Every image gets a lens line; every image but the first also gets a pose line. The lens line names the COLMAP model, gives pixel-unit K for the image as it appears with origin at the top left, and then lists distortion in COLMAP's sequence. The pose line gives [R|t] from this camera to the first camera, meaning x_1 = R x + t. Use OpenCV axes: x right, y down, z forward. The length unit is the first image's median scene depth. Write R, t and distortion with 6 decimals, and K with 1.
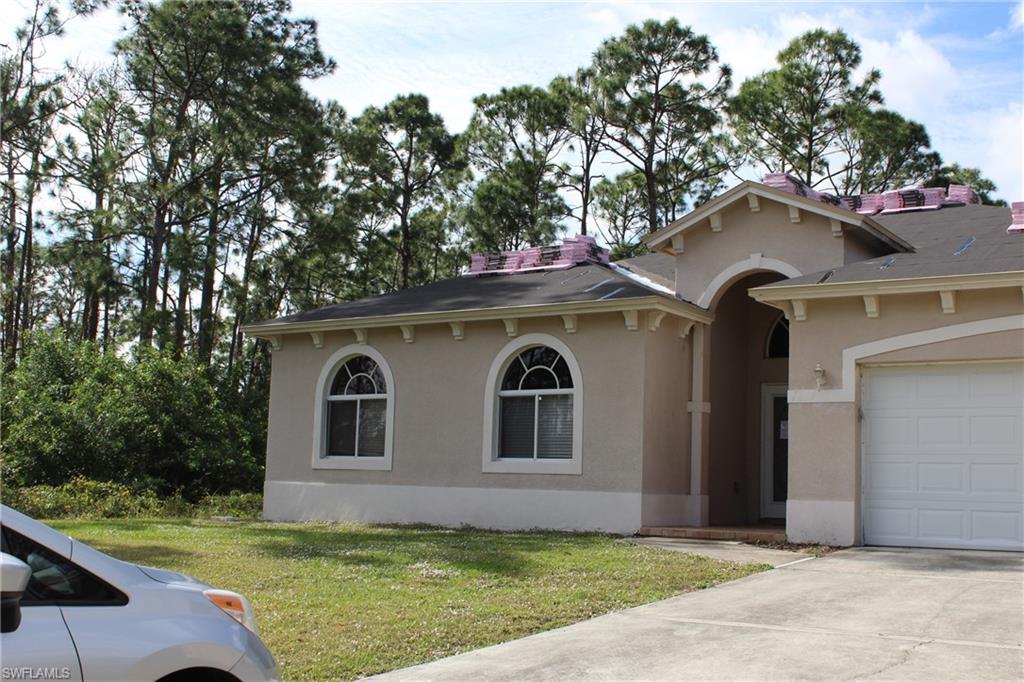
lens RADIAL K [[1216.1, 0, 512.0], [0, 1216.1, 341.0], [0, 0, 1]] dist [-0.141876, 0.295173]
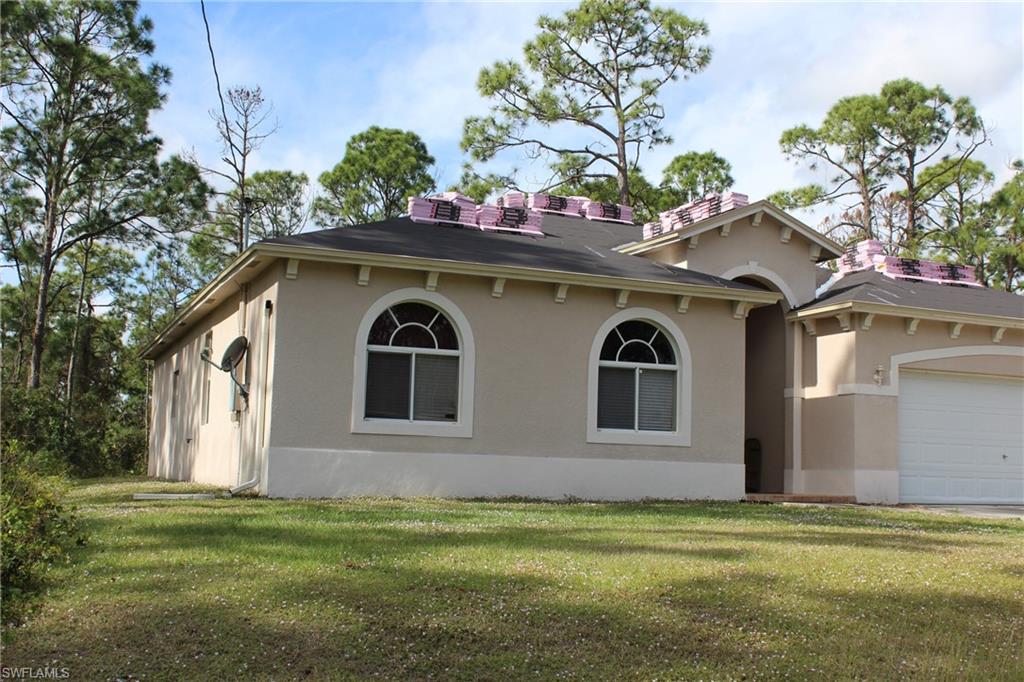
lens RADIAL K [[1118.4, 0, 588.7], [0, 1118.4, 342.3], [0, 0, 1]] dist [-0.149501, 0.705942]
pose [[0.554611, 0.078126, 0.828434, -0.789585], [-0.115655, 0.993157, -0.016233, 0.043387], [-0.824033, -0.086810, 0.559851, 0.512438]]
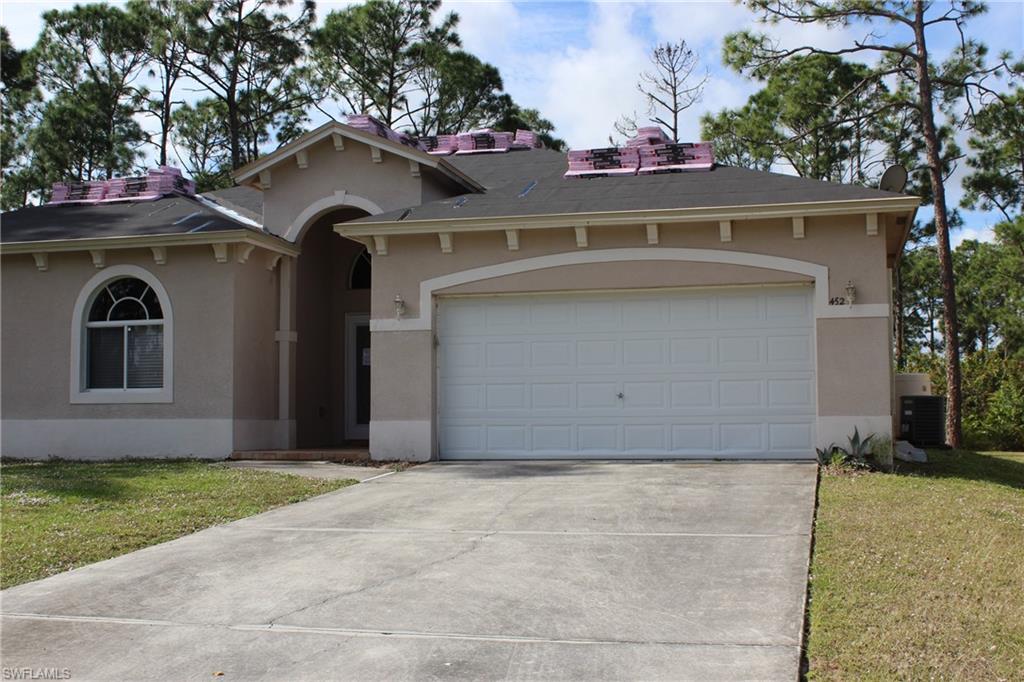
lens RADIAL K [[1216.1, 0, 512.0], [0, 1216.1, 341.0], [0, 0, 1]] dist [-0.141876, 0.295173]
pose [[0.941590, -0.013067, 0.336508, -0.013851], [-0.006457, 0.998363, 0.056835, -0.001933], [-0.336700, -0.055689, 0.939964, -0.049310]]
